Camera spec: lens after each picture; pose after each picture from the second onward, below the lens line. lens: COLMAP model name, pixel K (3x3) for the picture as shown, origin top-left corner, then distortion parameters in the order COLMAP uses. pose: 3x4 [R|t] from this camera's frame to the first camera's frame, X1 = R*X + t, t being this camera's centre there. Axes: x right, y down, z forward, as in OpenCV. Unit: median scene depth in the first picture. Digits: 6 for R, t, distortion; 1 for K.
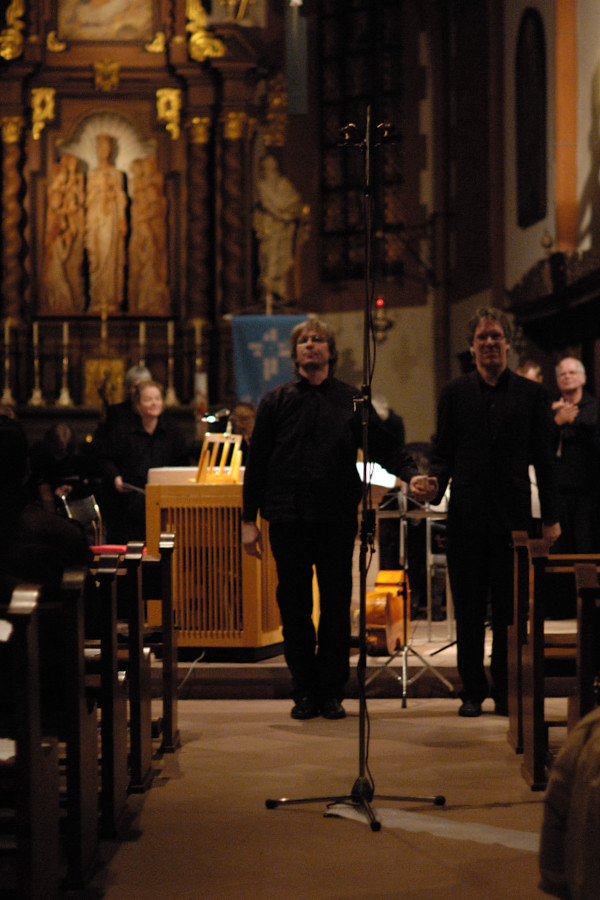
lens RADIAL K [[2279.7, 0, 321.0], [0, 2279.7, 423.0], [0, 0, 1]] dist [-0.123572, -0.764580]
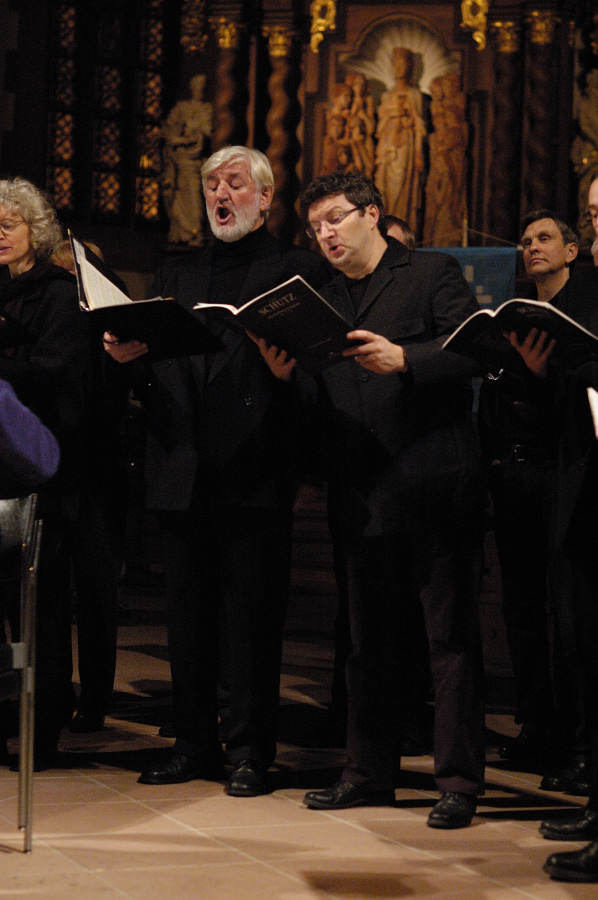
lens RADIAL K [[1992.6, 0, 299.0], [0, 1992.6, 450.0], [0, 0, 1]] dist [-0.129983, 0.070275]
pose [[0.944306, 0.035517, -0.327145, 0.109399], [-0.031775, 0.999354, 0.016778, 0.006120], [0.327530, -0.005448, 0.944825, 0.321995]]
